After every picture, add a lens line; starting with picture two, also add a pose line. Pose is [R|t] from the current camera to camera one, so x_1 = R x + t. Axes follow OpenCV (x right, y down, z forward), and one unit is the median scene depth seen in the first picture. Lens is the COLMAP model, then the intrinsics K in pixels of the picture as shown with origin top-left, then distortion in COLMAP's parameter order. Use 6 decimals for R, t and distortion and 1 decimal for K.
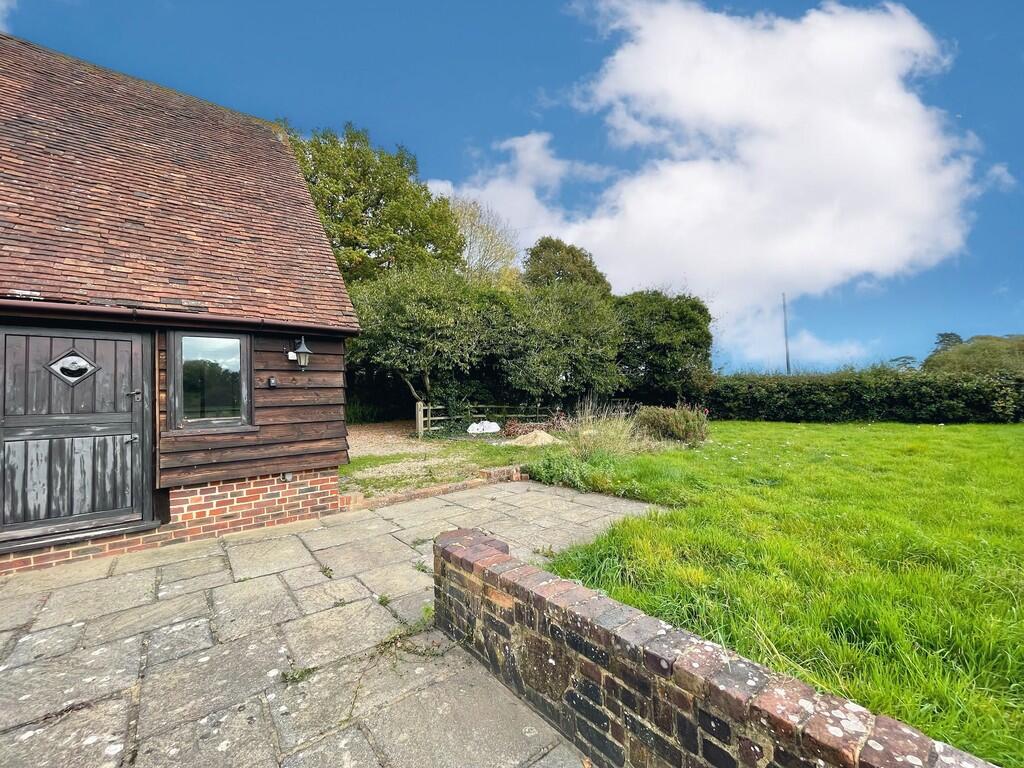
lens RADIAL K [[413.5, 0, 500.4], [0, 413.5, 383.1], [0, 0, 1]] dist [-0.000820, -0.000230]
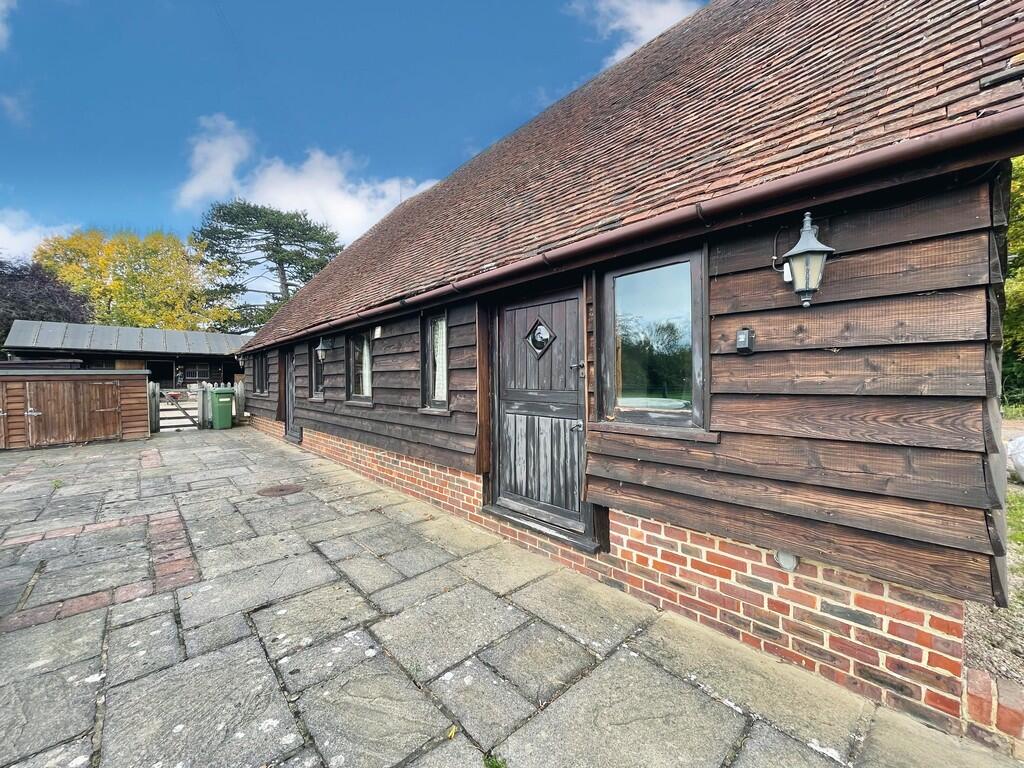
lens RADIAL K [[413.5, 0, 500.4], [0, 413.5, 383.1], [0, 0, 1]] dist [-0.000820, -0.000230]
pose [[0.062557, 0.042692, -0.997128, -0.130710], [0.044050, 0.997993, 0.045493, 0.013696], [0.997069, -0.046769, 0.060550, 0.780225]]
